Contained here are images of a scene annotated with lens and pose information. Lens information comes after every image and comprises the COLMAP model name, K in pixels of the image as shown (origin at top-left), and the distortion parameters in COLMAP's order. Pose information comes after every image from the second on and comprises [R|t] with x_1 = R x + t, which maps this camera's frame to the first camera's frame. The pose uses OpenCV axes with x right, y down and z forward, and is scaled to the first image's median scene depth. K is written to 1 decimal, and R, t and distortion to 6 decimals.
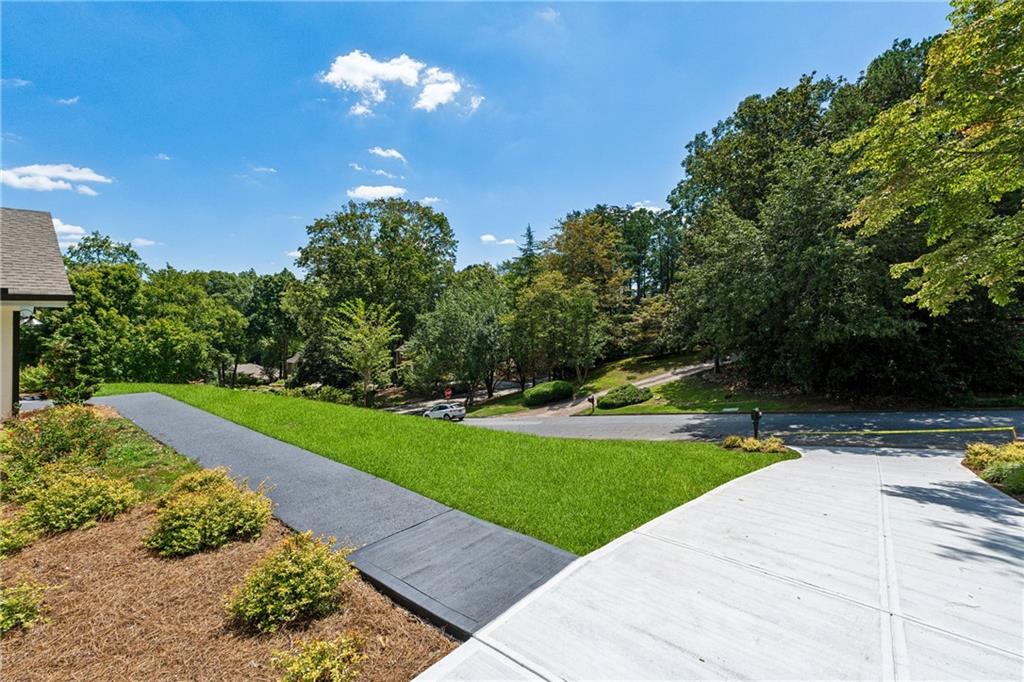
lens RADIAL K [[436.4, 0, 527.2], [0, 436.4, 296.9], [0, 0, 1]] dist [-0.002662, -0.001635]
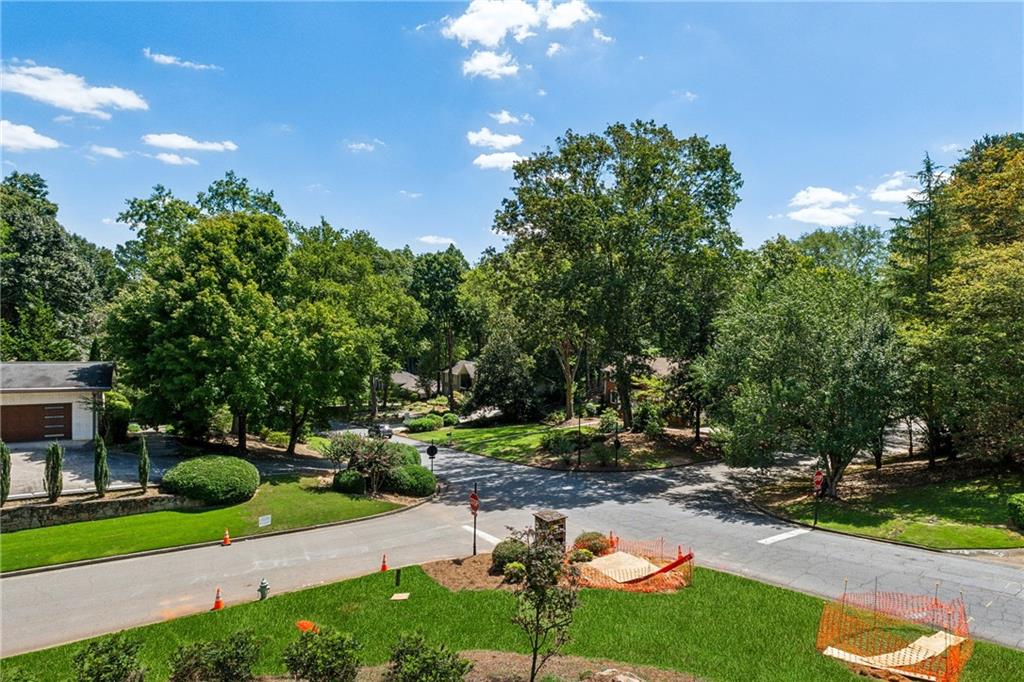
lens RADIAL K [[514.1, 0, 544.9], [0, 514.1, 342.0], [0, 0, 1]] dist [-0.005806, 0.000018]
pose [[0.969370, 0.063432, -0.237270, -0.344710], [-0.044712, 0.995507, 0.083469, 0.030647], [0.241499, -0.070304, 0.967851, 0.362187]]
